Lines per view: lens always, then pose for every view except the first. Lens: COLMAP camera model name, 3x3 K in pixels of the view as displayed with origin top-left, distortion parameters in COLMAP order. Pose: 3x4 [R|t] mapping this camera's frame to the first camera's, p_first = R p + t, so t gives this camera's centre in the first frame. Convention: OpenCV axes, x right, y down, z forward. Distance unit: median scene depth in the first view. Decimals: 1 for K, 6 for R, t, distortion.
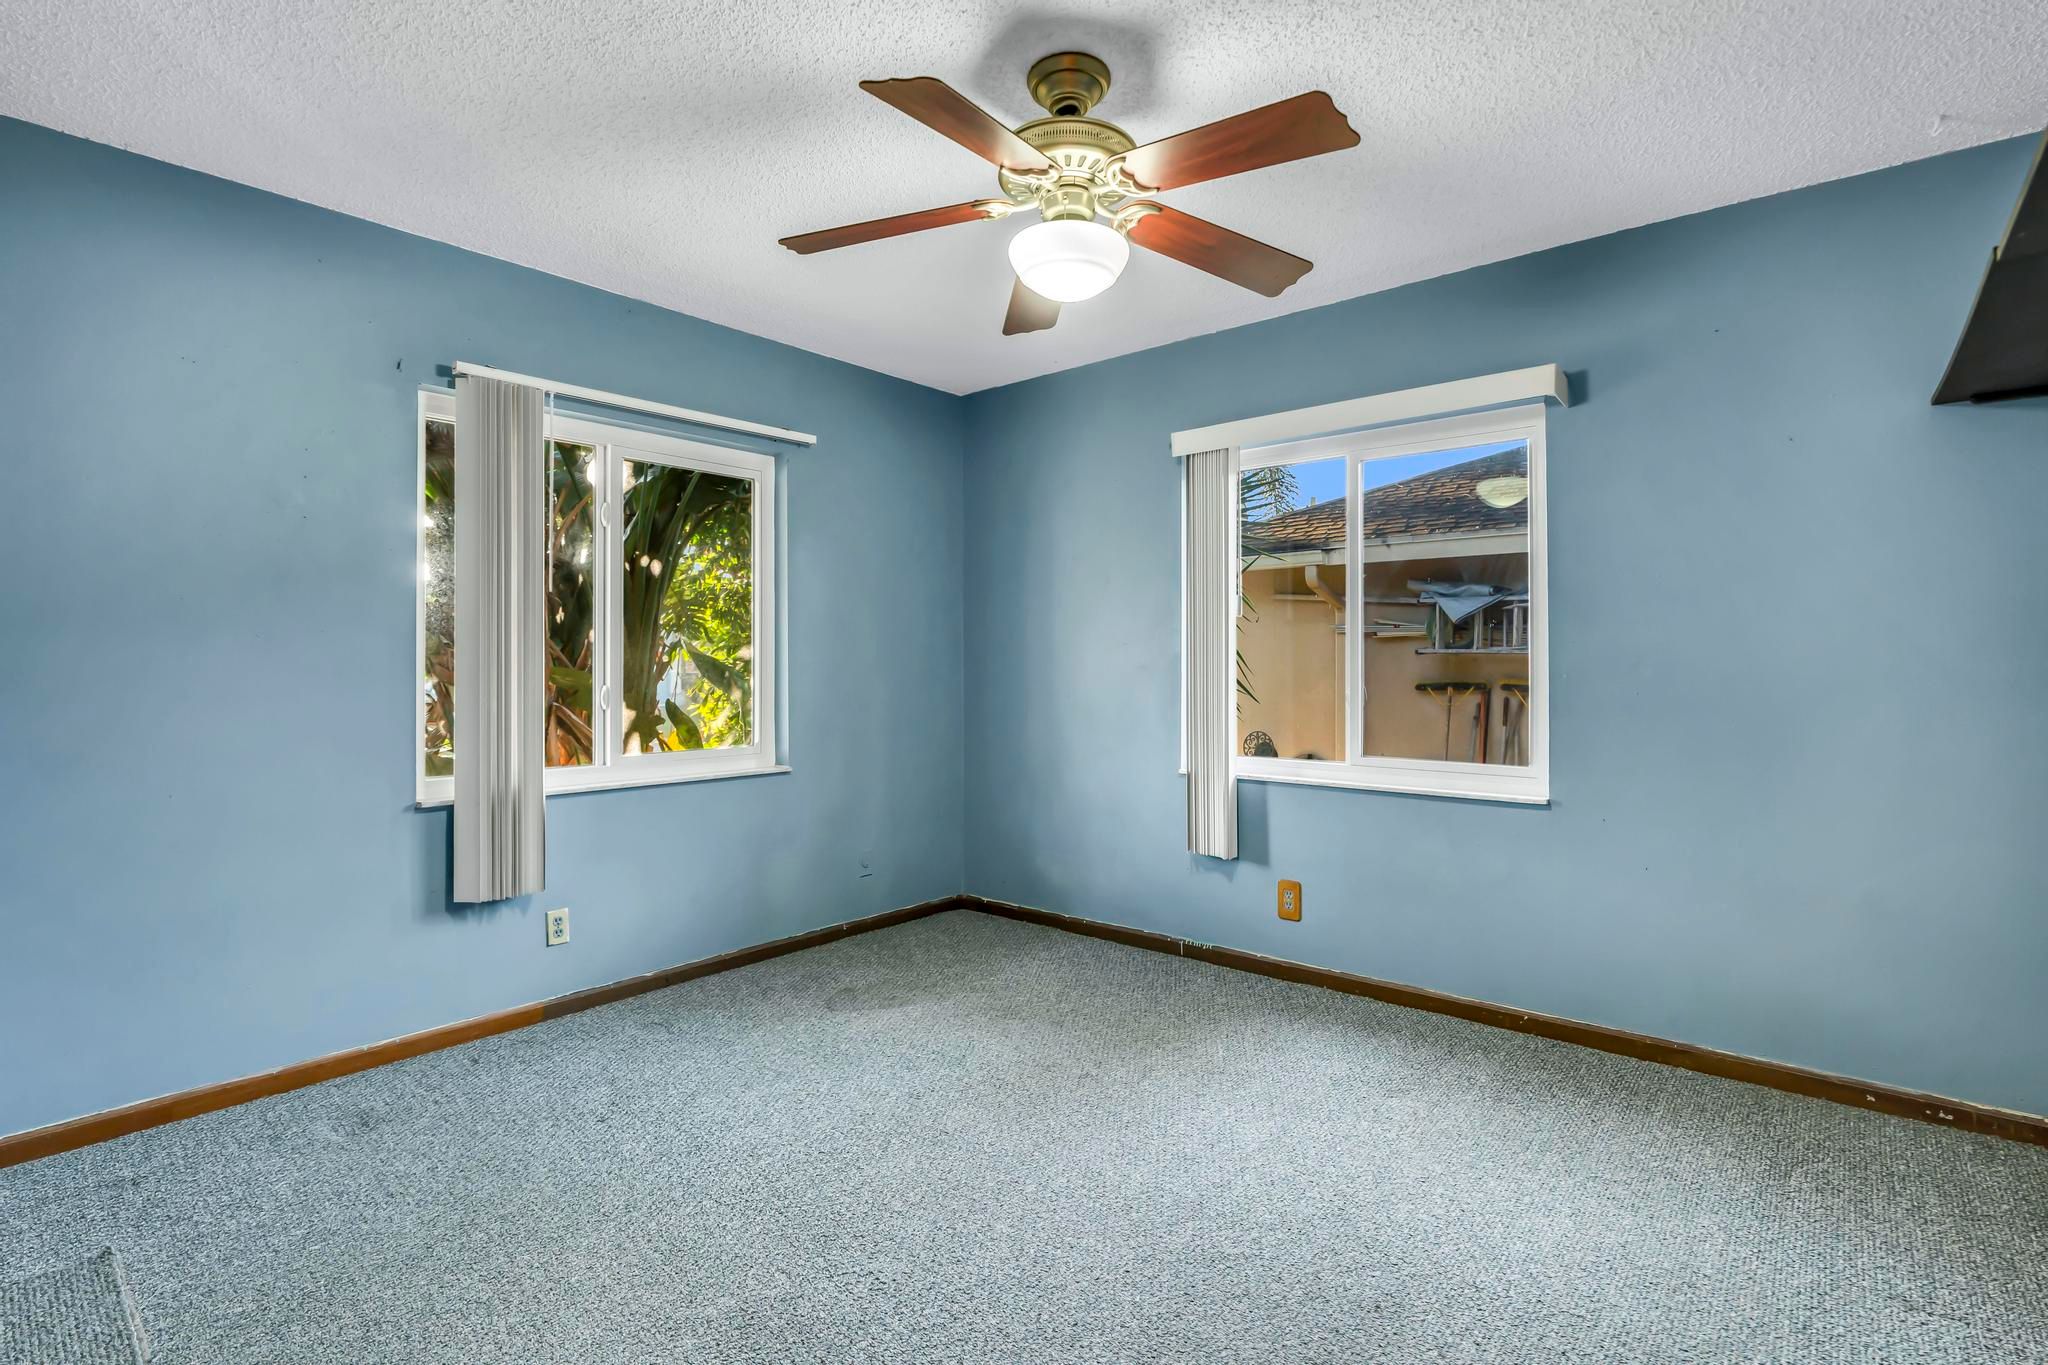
lens RADIAL K [[964.1, 0, 1027.6], [0, 964.1, 667.4], [0, 0, 1]] dist [-0.005122, -0.000960]
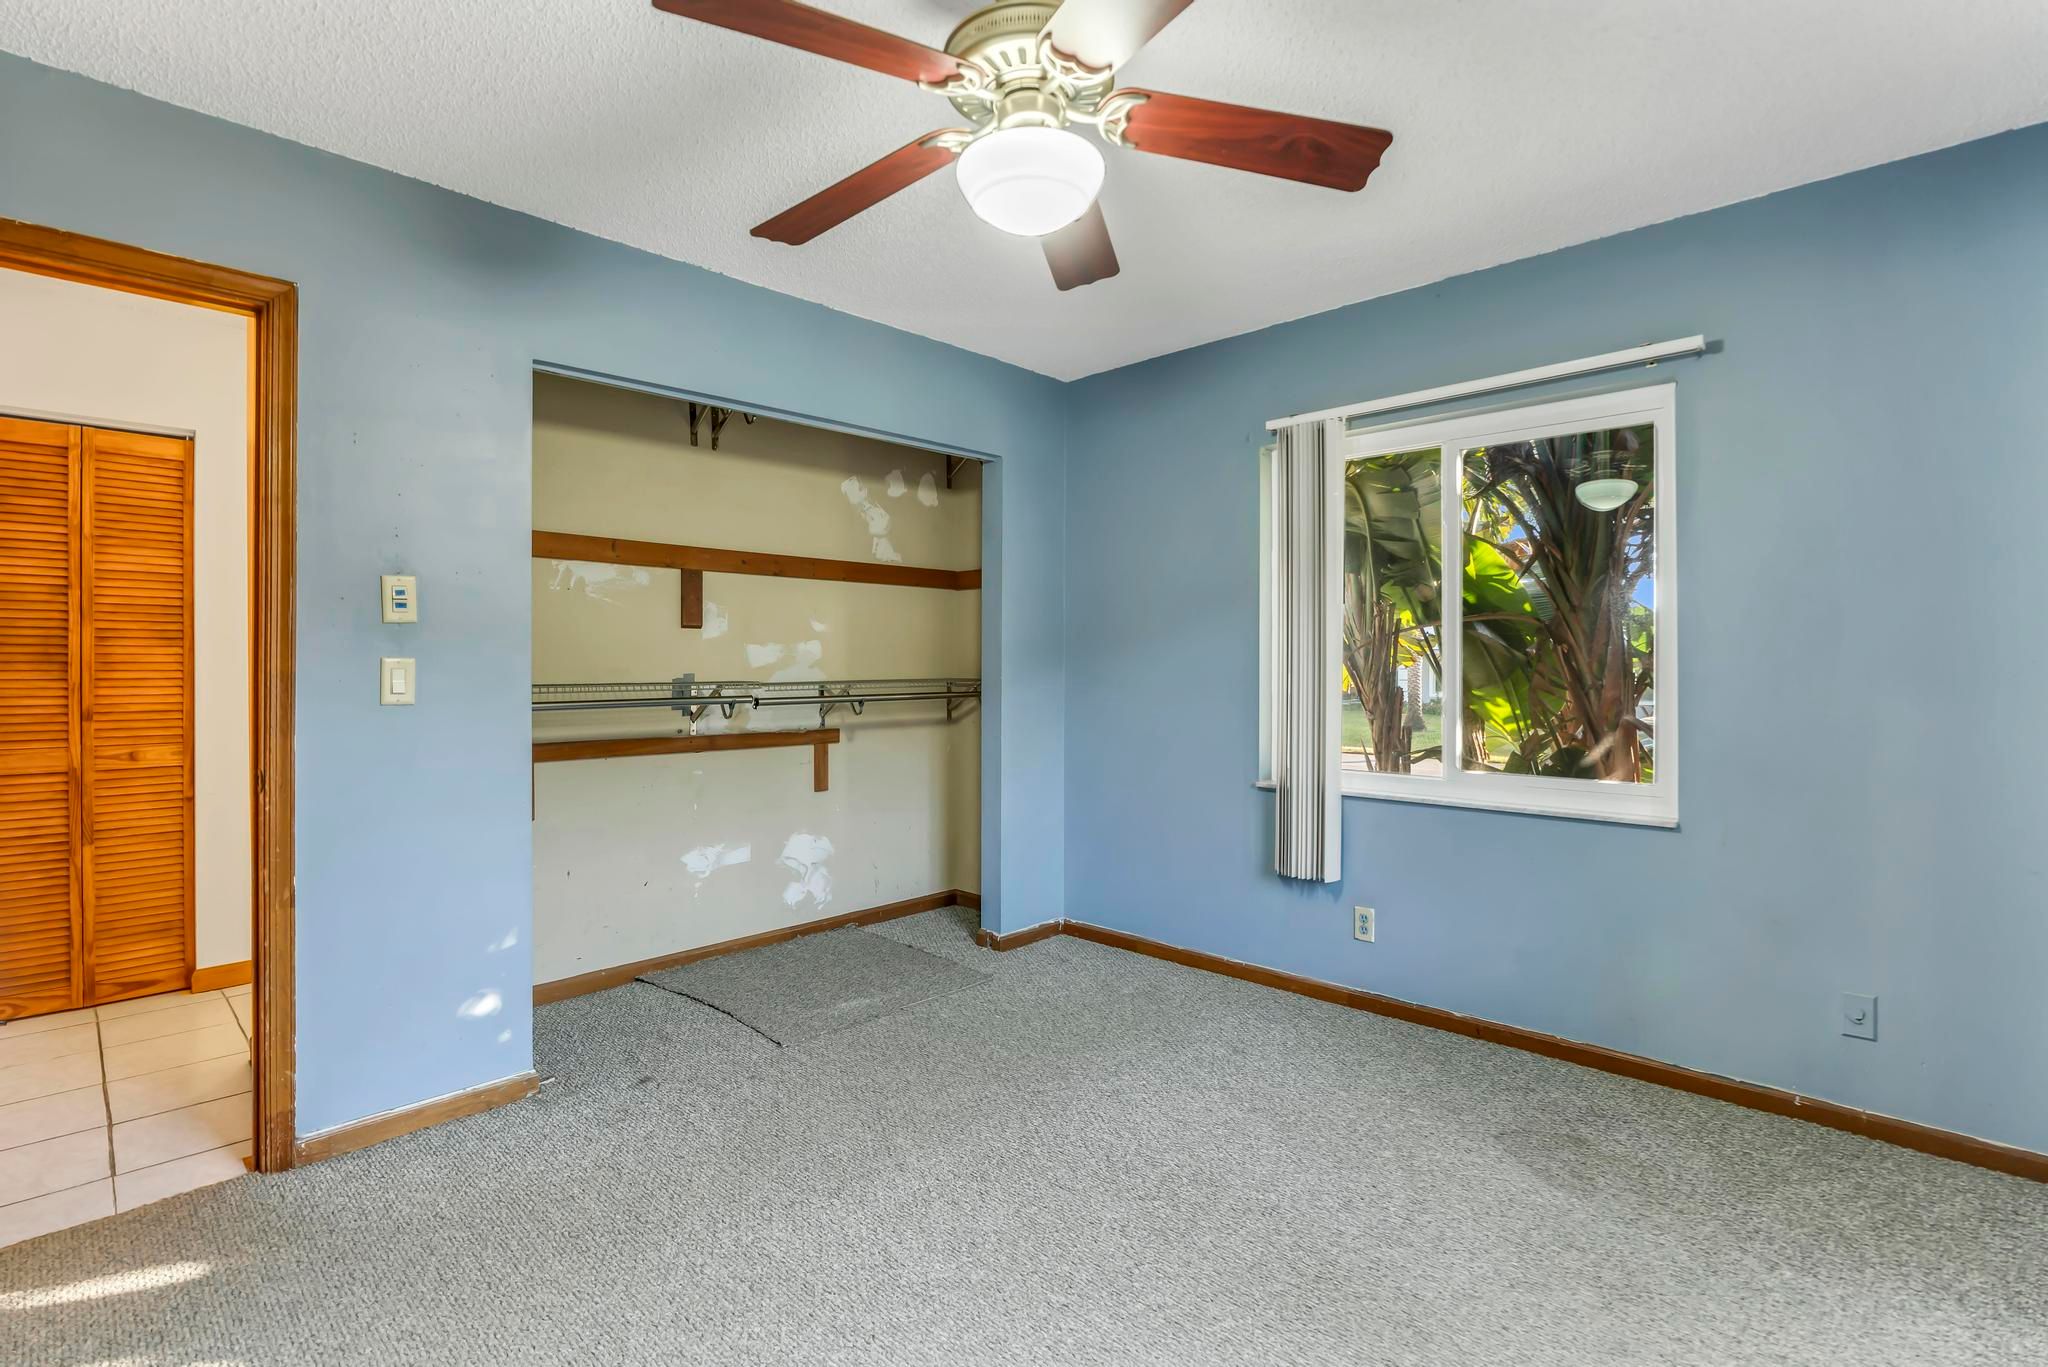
lens RADIAL K [[964.1, 0, 1027.6], [0, 964.1, 668.4], [0, 0, 1]] dist [-0.005122, -0.000960]
pose [[-0.063436, -0.001841, -0.997984, 0.584671], [-0.002790, 0.999995, -0.001668, -0.004889], [0.997982, 0.002679, -0.063441, 0.709718]]
